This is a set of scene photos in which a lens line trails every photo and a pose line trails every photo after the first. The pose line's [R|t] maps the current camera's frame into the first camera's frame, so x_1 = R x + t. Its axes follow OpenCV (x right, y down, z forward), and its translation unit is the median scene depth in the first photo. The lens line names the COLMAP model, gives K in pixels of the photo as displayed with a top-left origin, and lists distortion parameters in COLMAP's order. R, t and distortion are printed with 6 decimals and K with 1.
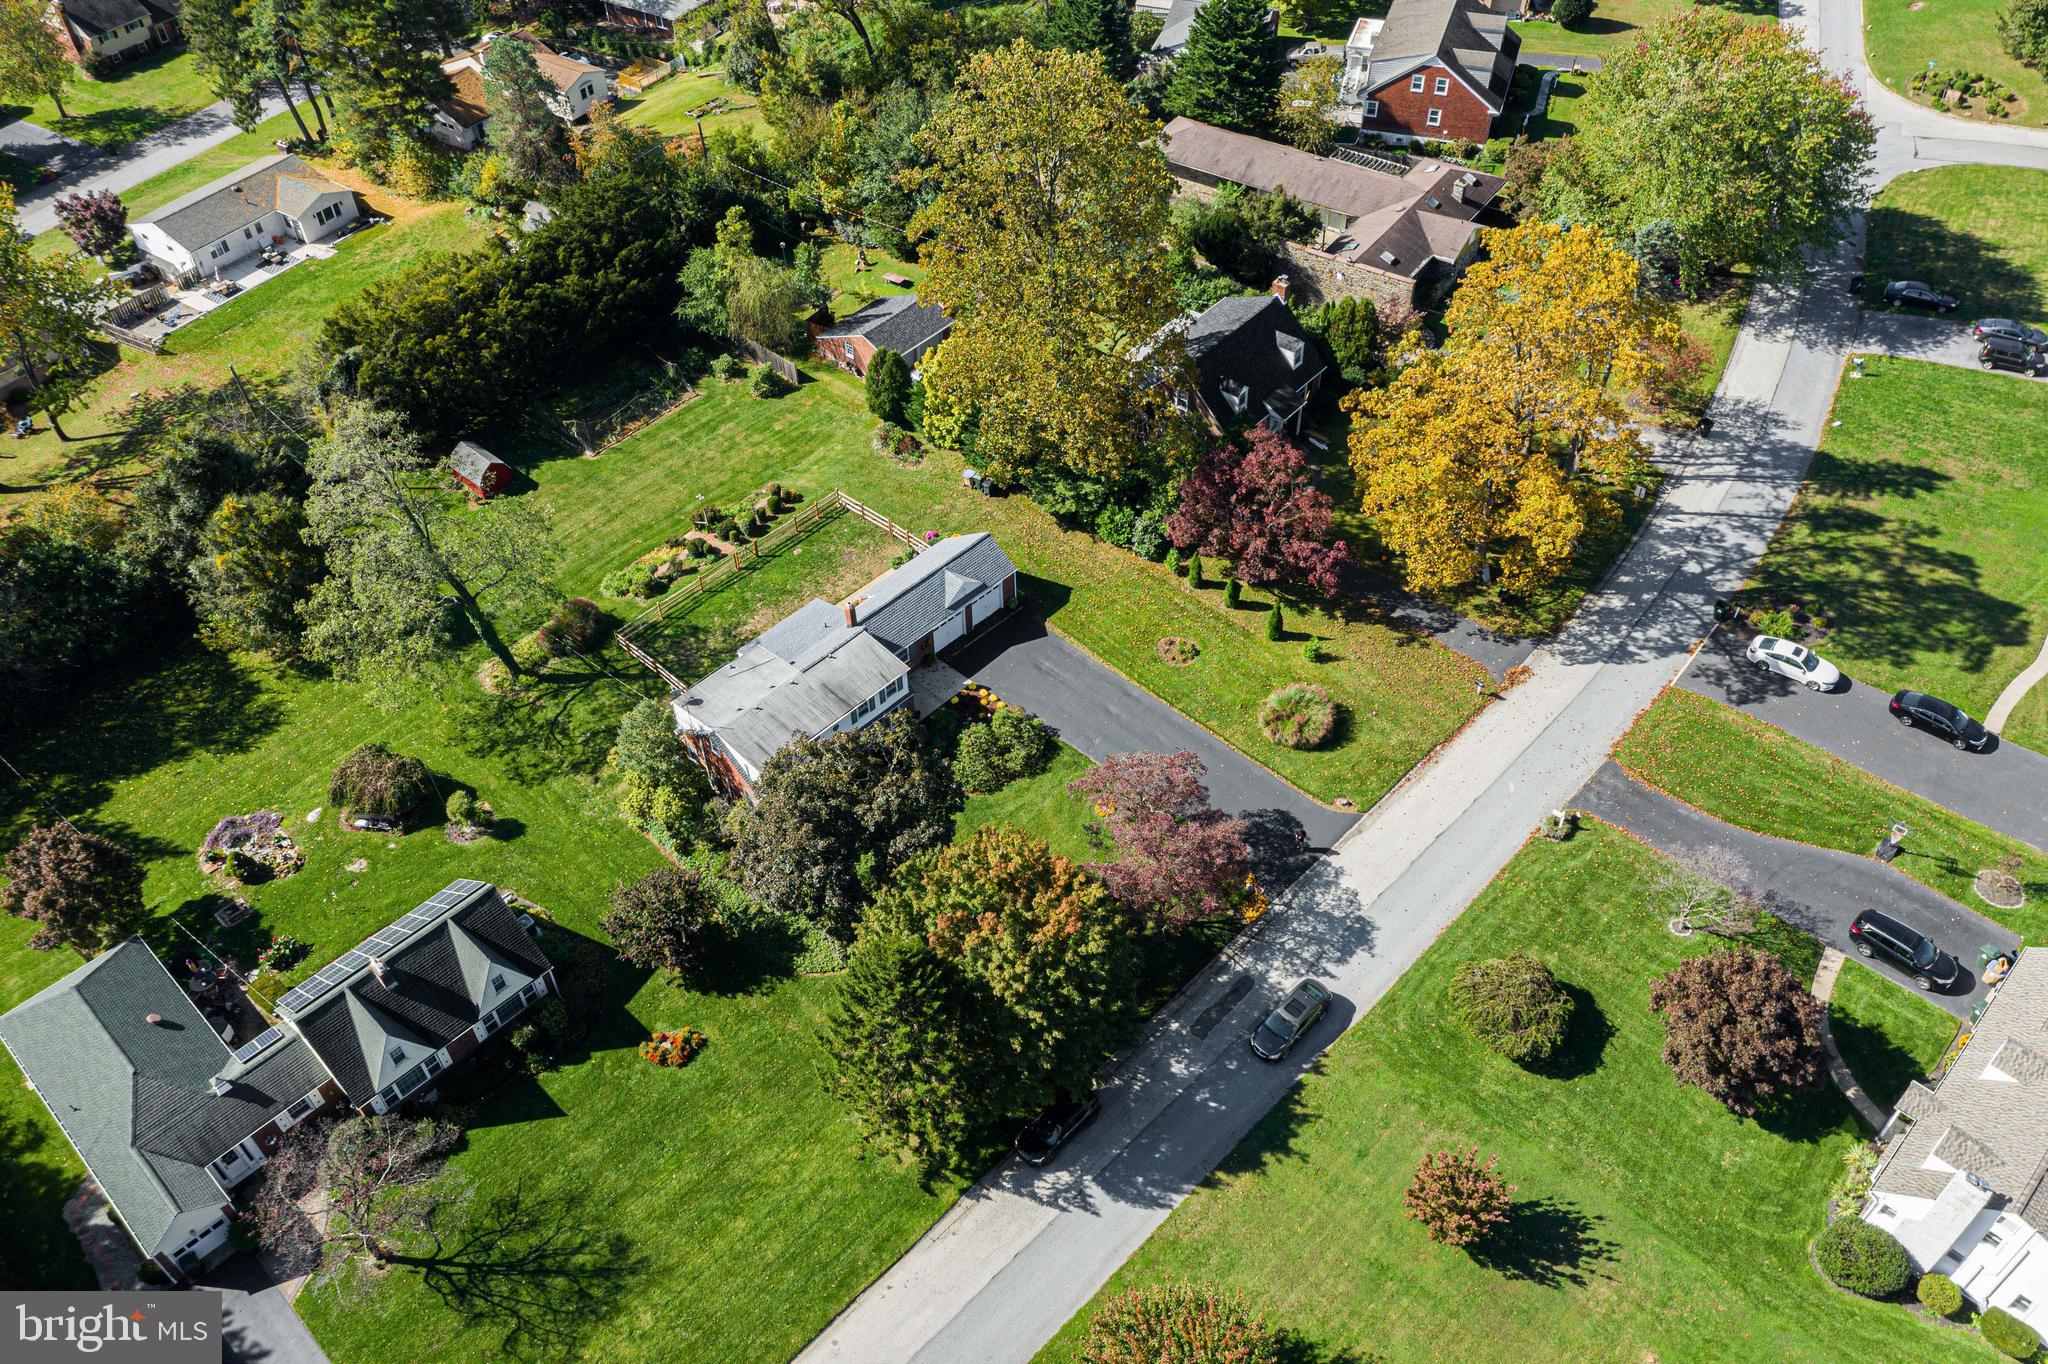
lens RADIAL K [[1621.7, 0, 1015.9], [0, 1621.7, 675.3], [0, 0, 1]] dist [-0.012902, 0.046081]
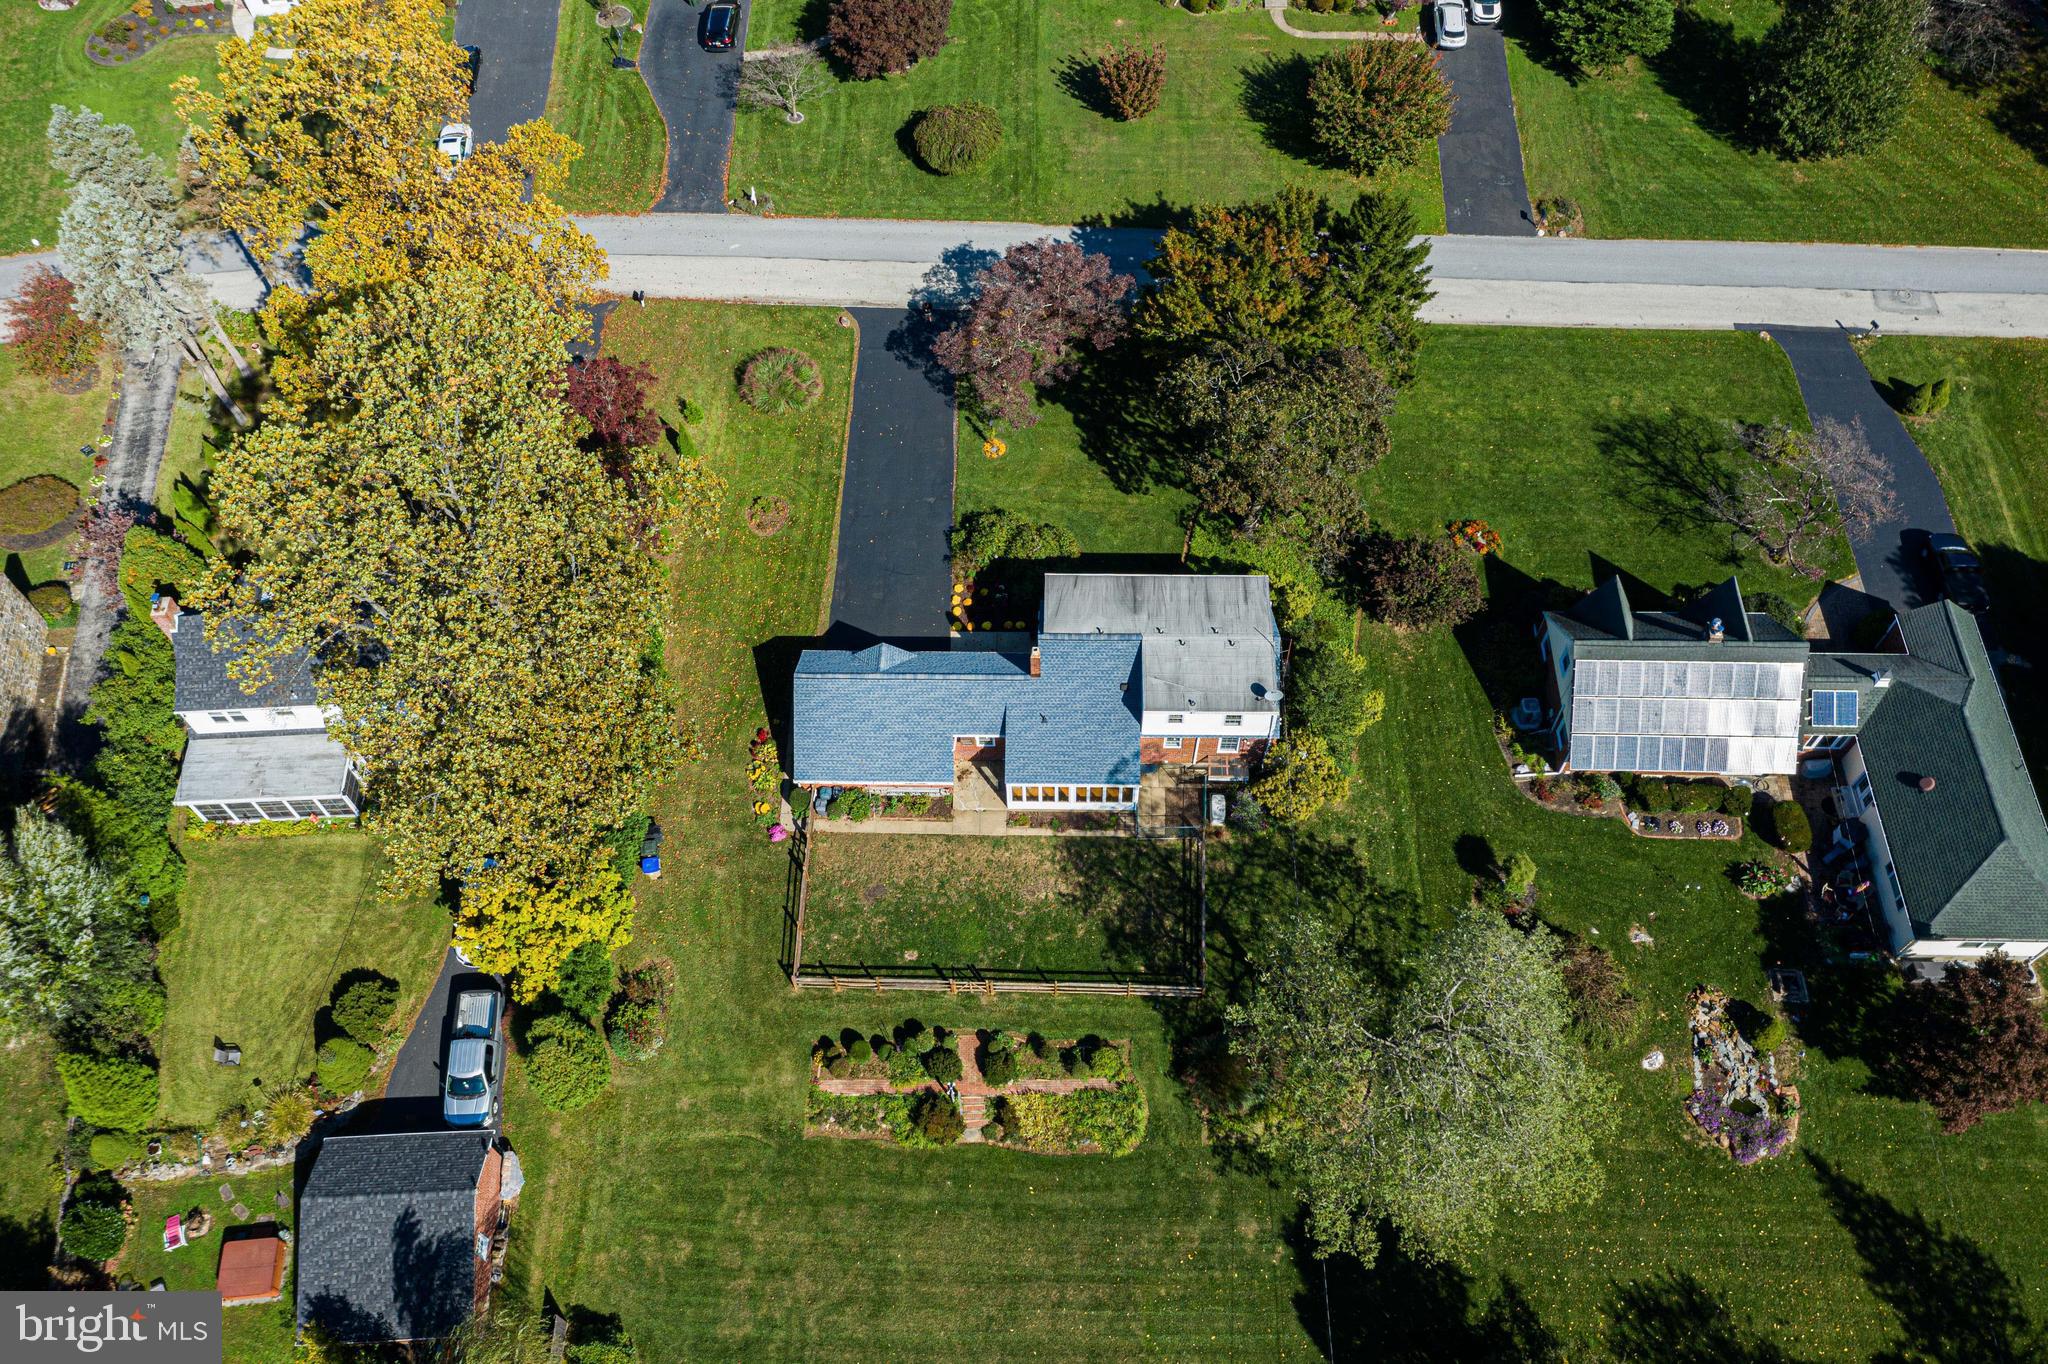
lens RADIAL K [[1621.7, 0, 1015.9], [0, 1621.7, 675.3], [0, 0, 1]] dist [-0.012902, 0.046081]
pose [[-0.676705, -0.599796, 0.426984, -0.418186], [0.549256, -0.025065, 0.835278, -0.675212], [-0.490294, 0.799760, 0.346403, 0.686393]]
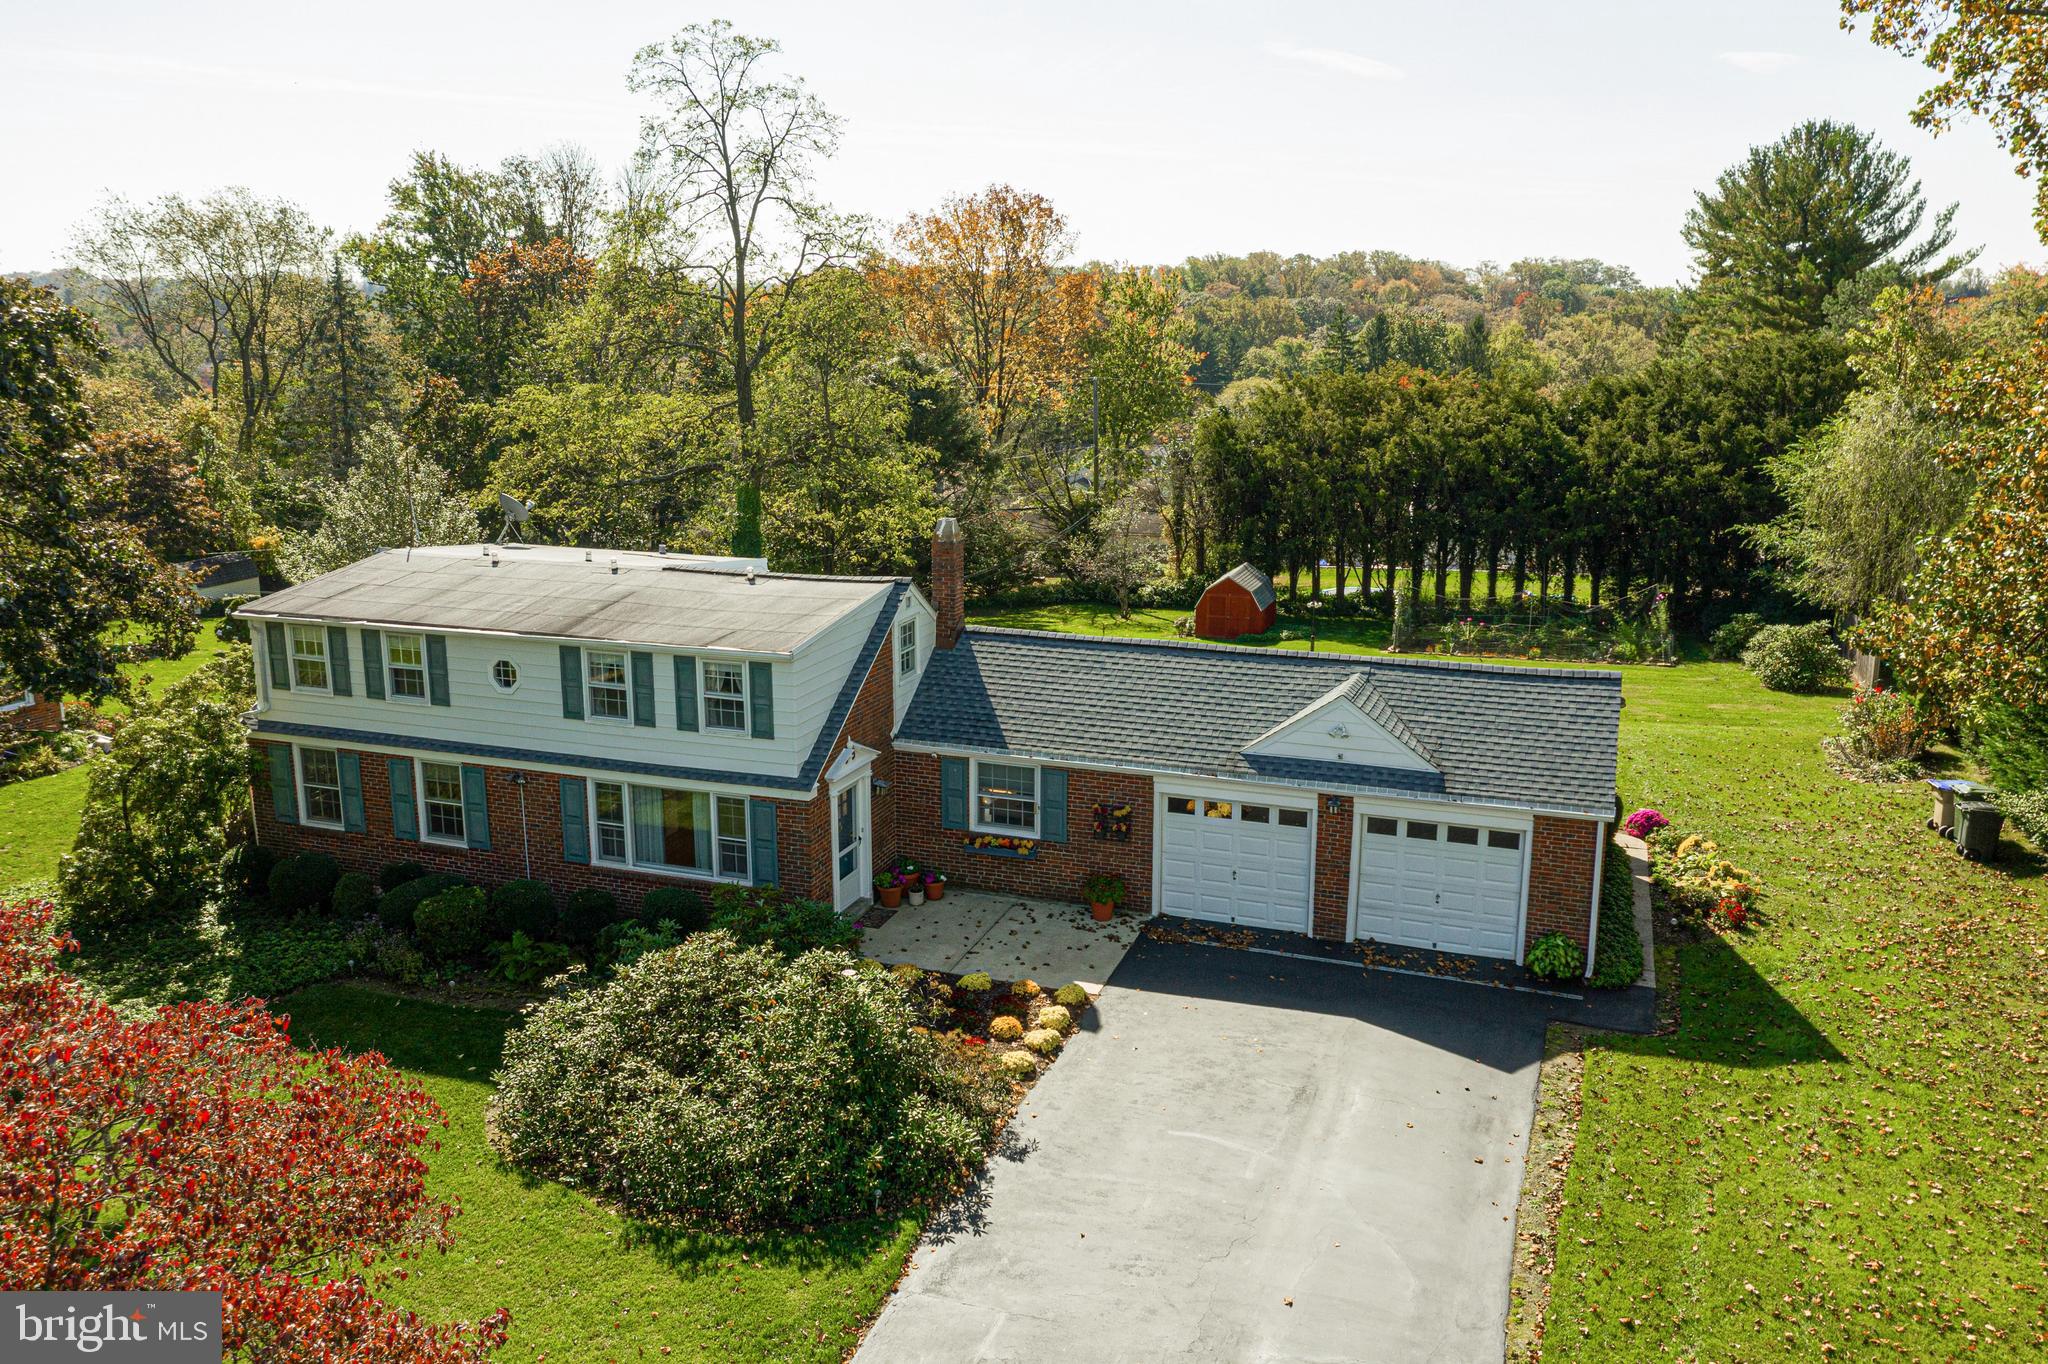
lens RADIAL K [[1630.8, 0, 1036.6], [0, 1630.8, 697.0], [0, 0, 1]] dist [-0.010842, 0.043972]
pose [[0.406856, 0.230687, -0.883884, 0.176403], [-0.655906, 0.747235, -0.106894, 0.002466], [0.635811, 0.623236, 0.455326, 0.829151]]
